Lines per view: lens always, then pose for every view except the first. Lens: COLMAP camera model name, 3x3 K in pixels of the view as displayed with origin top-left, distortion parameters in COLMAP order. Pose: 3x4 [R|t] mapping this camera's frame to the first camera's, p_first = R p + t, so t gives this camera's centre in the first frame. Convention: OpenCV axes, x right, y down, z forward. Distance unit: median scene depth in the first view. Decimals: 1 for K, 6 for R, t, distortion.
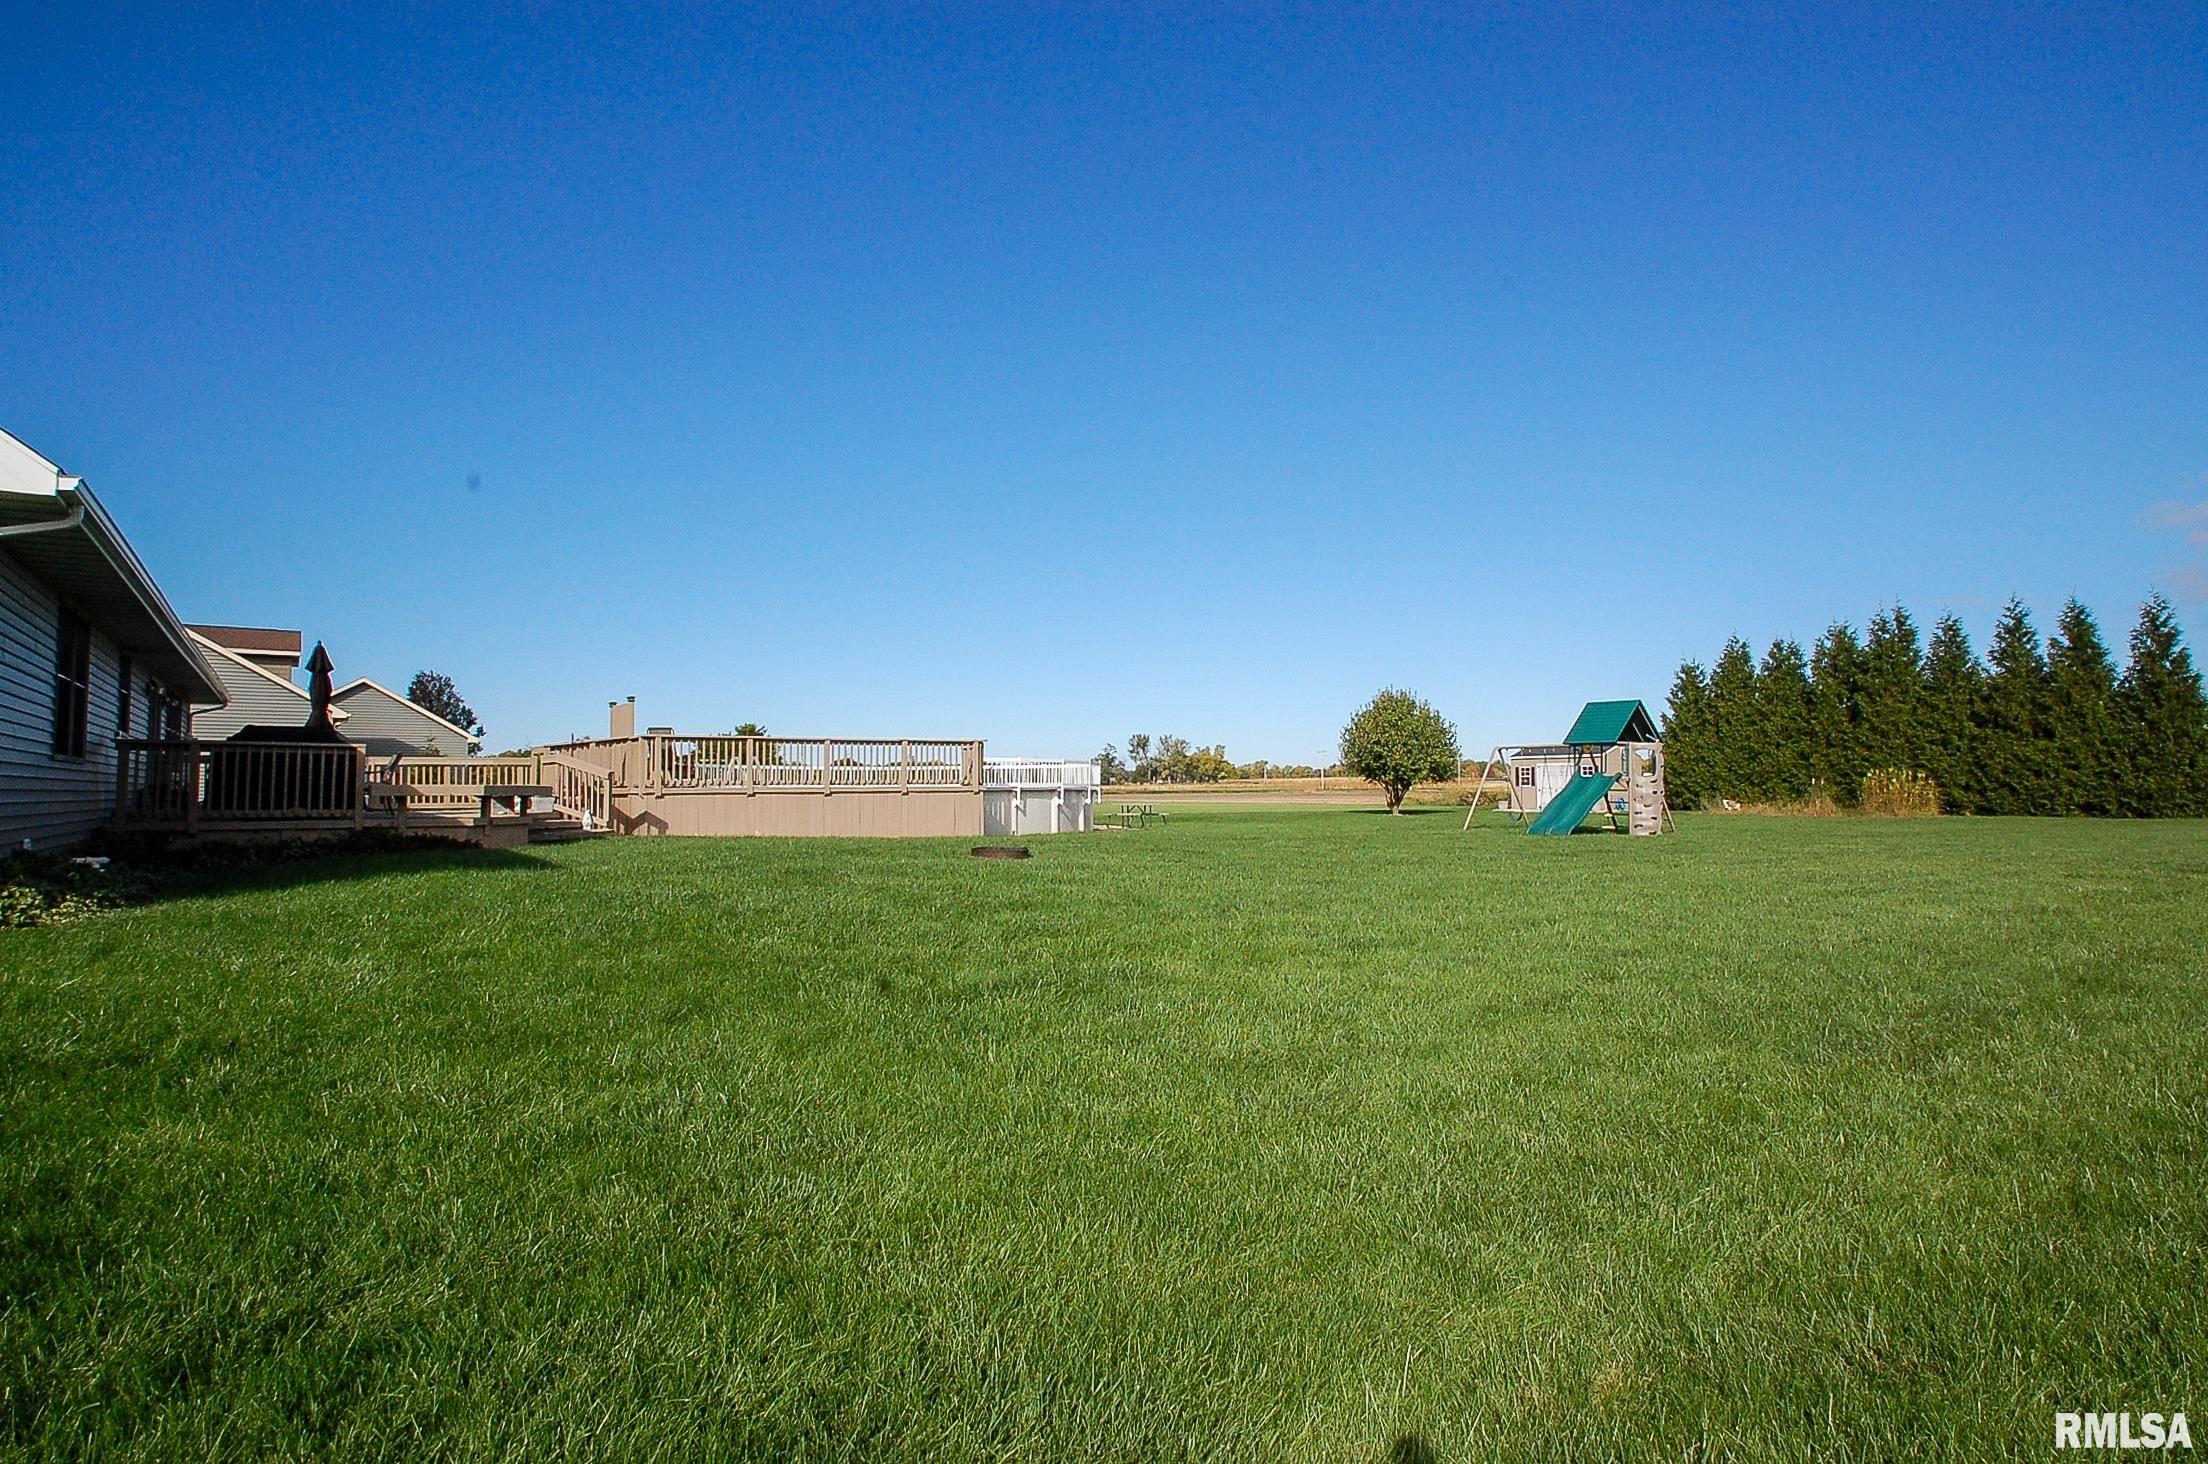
lens RADIAL K [[1195.6, 0, 1102.1], [0, 1195.6, 742.0], [0, 0, 1]] dist [-0.034990, 0.000154]
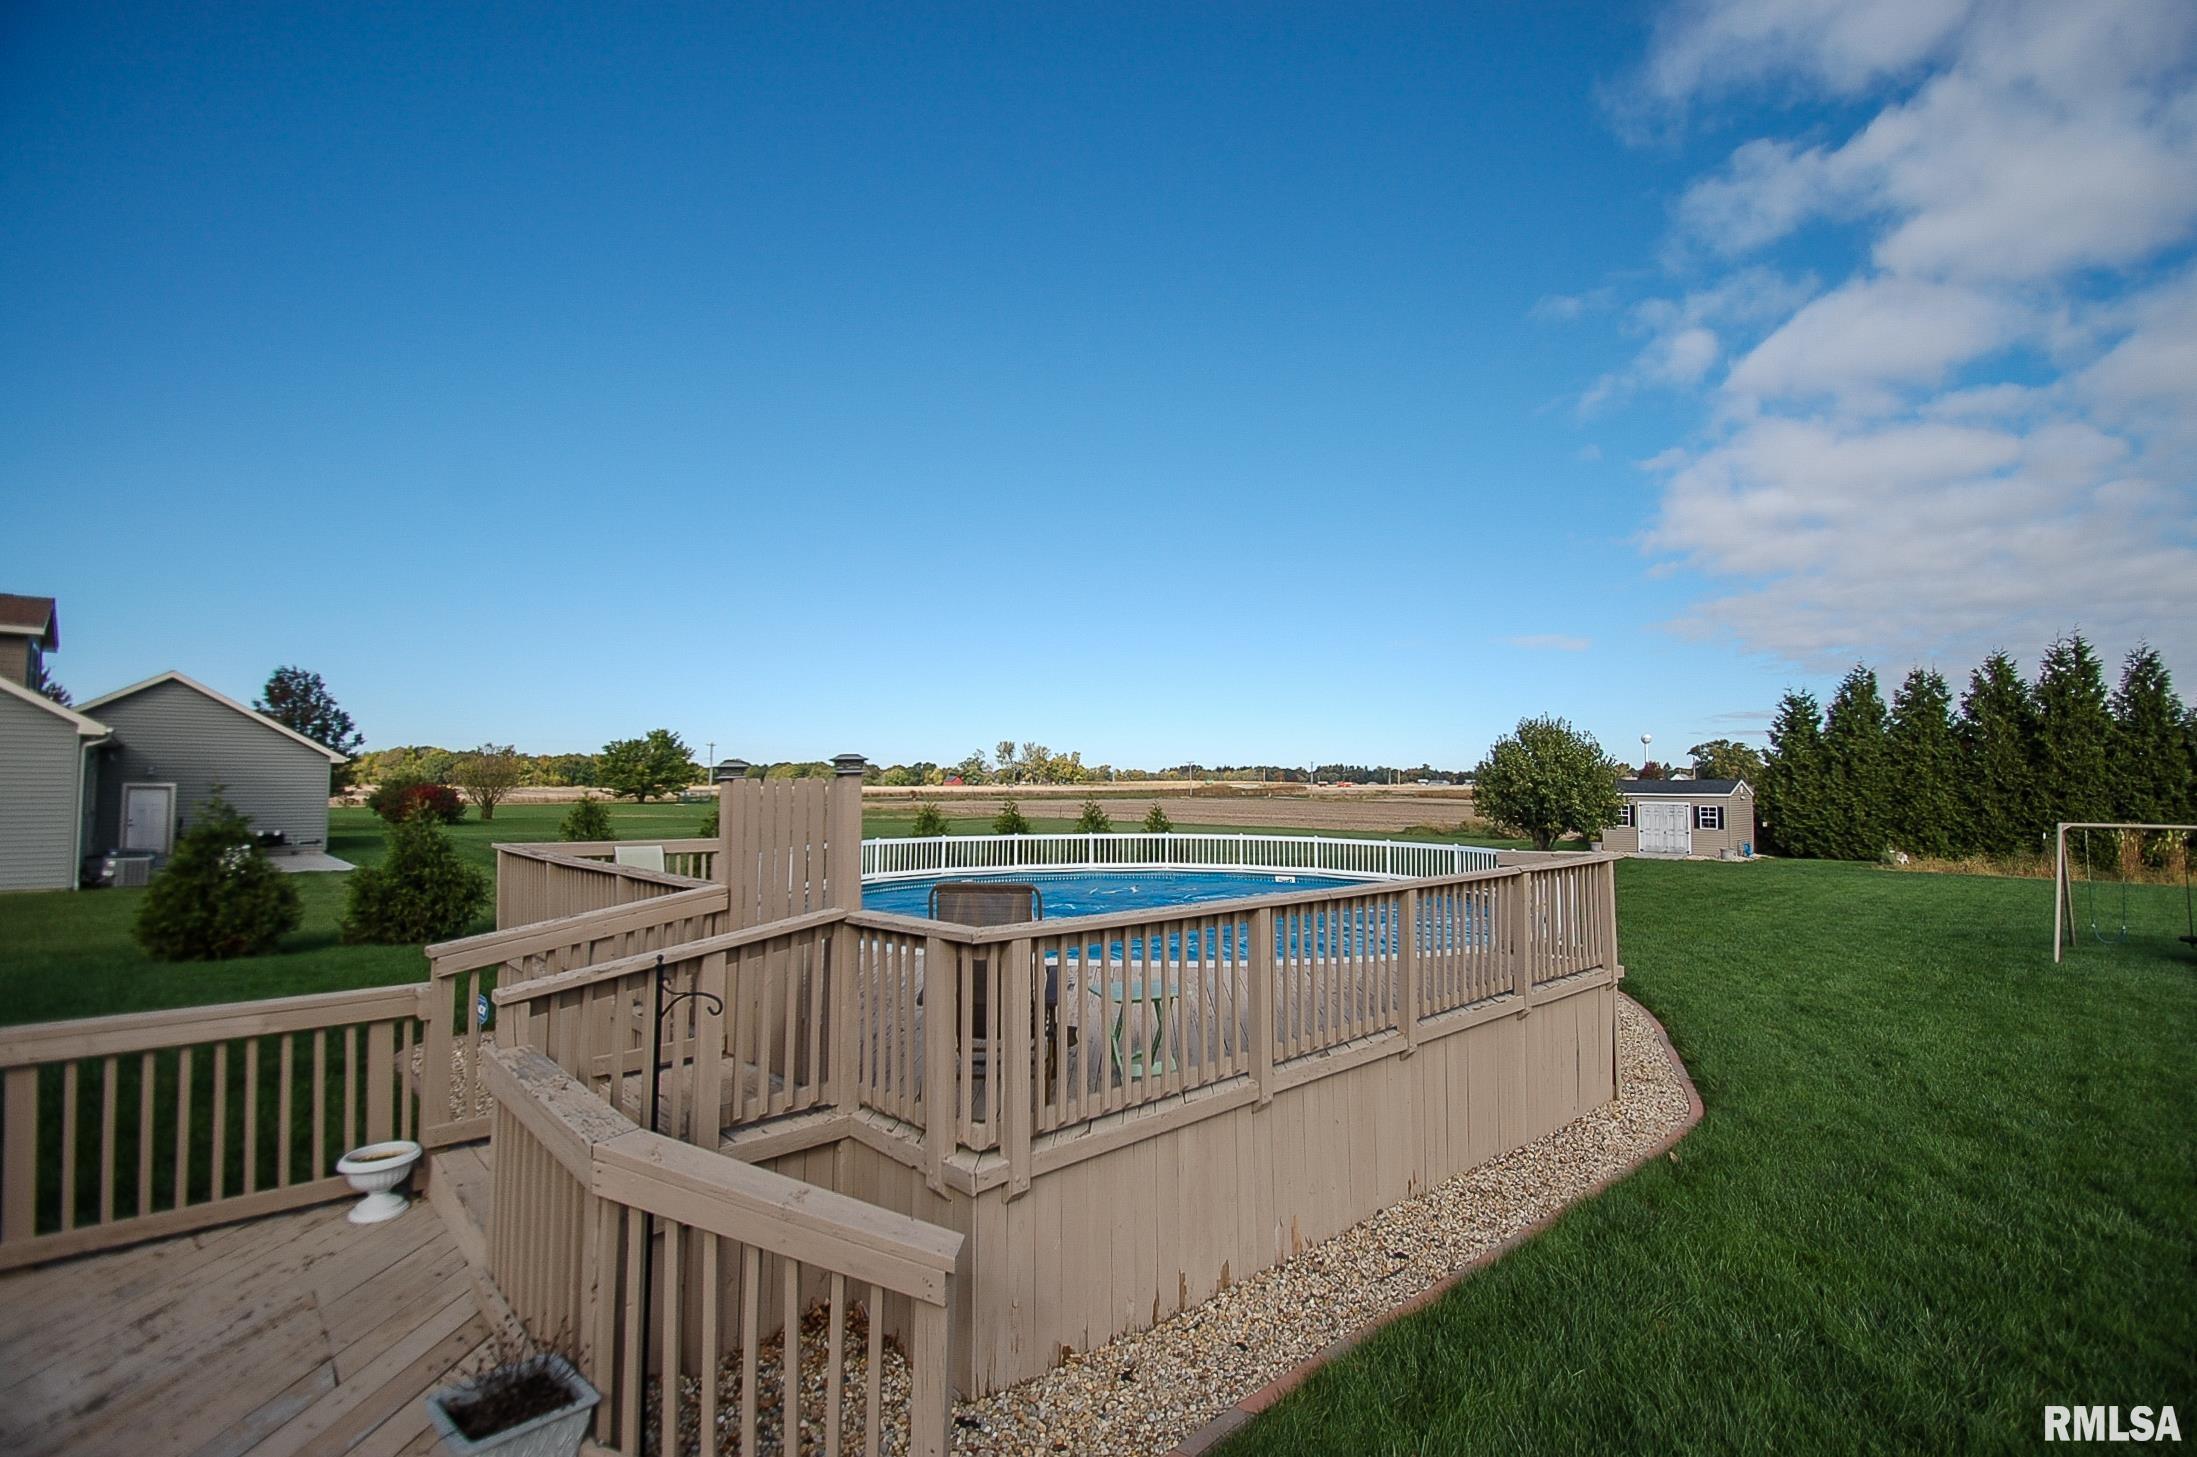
lens RADIAL K [[999.6, 0, 1097.6], [0, 999.6, 725.4], [0, 0, 1]] dist [-0.013093, -0.003870]
pose [[0.989877, 0.019204, 0.140624, -0.154843], [-0.016239, 0.999622, -0.022195, -0.017254], [-0.140997, 0.019687, 0.989814, 0.337305]]
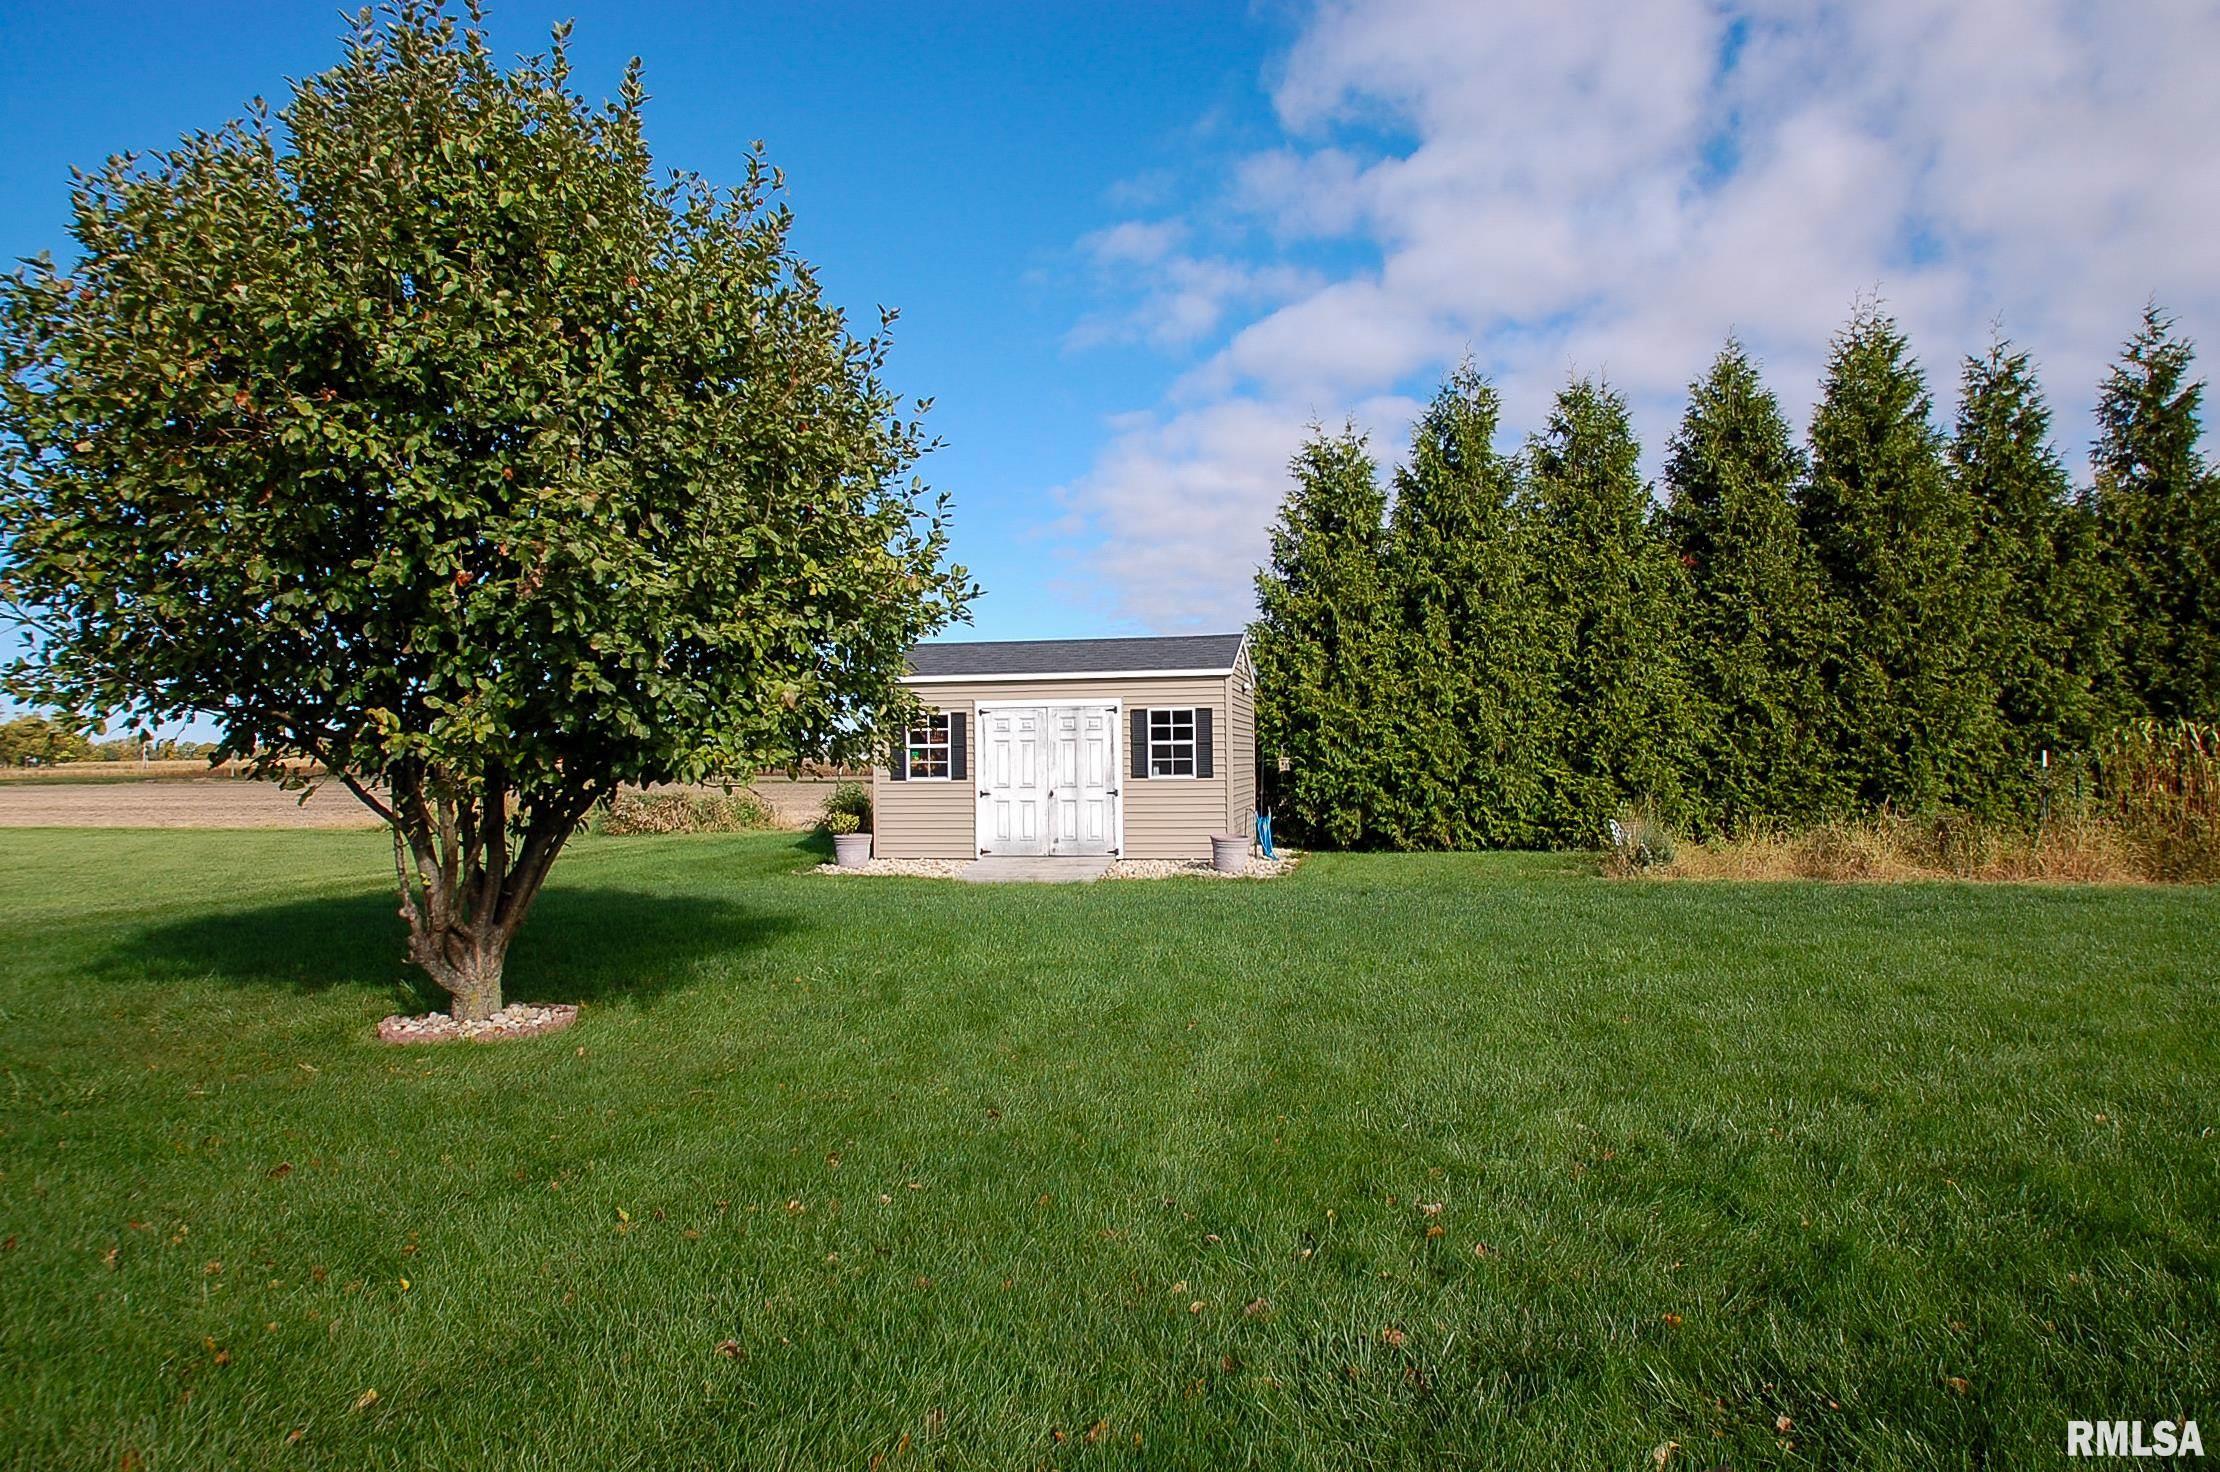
lens RADIAL K [[1235.4, 0, 1112.9], [0, 1235.4, 735.3], [0, 0, 1]] dist [-0.000477, 0.000434]
pose [[0.709321, 0.015247, 0.704720, 0.191451], [-0.021921, 0.999760, 0.000434, 0.027803], [-0.704544, -0.015756, 0.709485, 0.822191]]
